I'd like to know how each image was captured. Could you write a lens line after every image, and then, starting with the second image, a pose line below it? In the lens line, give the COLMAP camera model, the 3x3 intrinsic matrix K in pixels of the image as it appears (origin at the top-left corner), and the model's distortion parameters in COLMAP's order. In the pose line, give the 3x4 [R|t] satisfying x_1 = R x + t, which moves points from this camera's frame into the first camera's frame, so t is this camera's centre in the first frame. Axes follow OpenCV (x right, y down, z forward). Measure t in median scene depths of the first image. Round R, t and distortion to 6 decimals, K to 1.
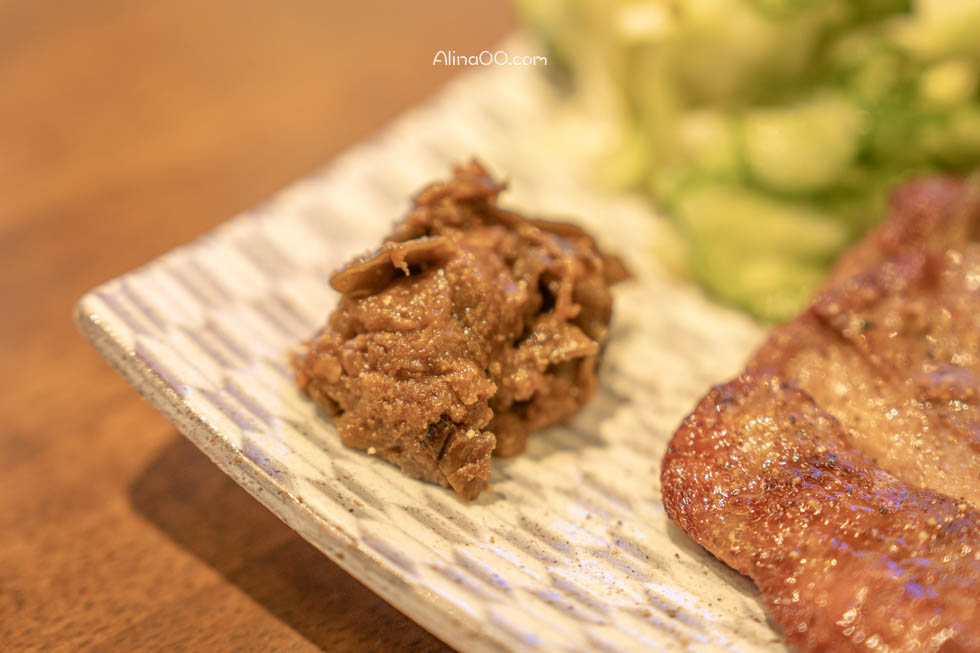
lens RADIAL K [[2026.9, 0, 490.0], [0, 2026.9, 326.5], [0, 0, 1]] dist [0.223893, -0.188164]
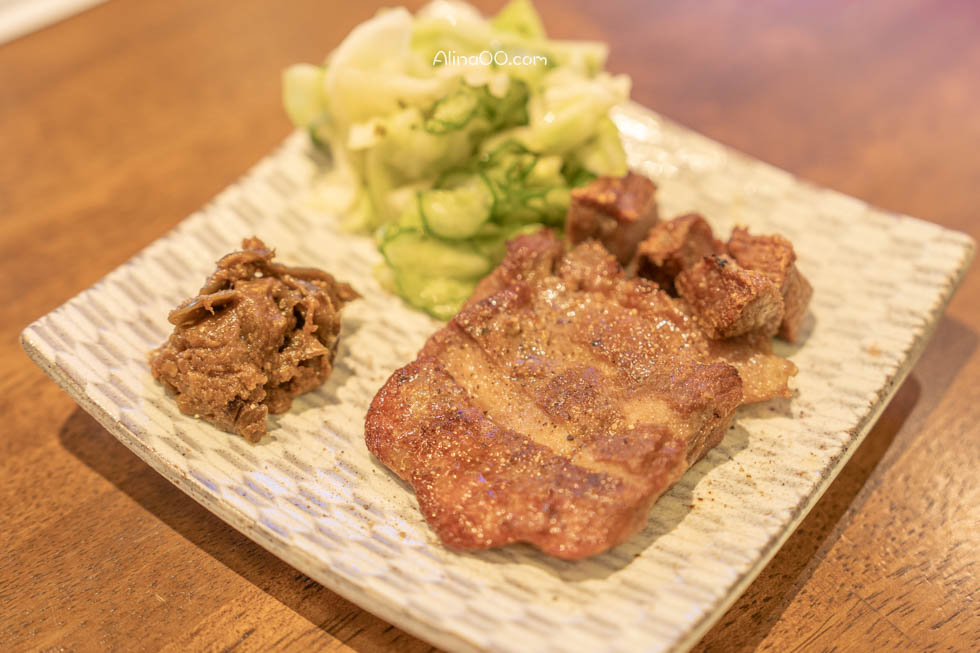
lens RADIAL K [[1630.6, 0, 490.0], [0, 1630.6, 326.5], [0, 0, 1]] dist [0.053482, 0.132391]
pose [[0.998483, -0.028215, 0.047272, 0.126576], [0.022180, 0.992080, 0.123634, -0.179836], [-0.050386, -0.122398, 0.991201, -0.380818]]
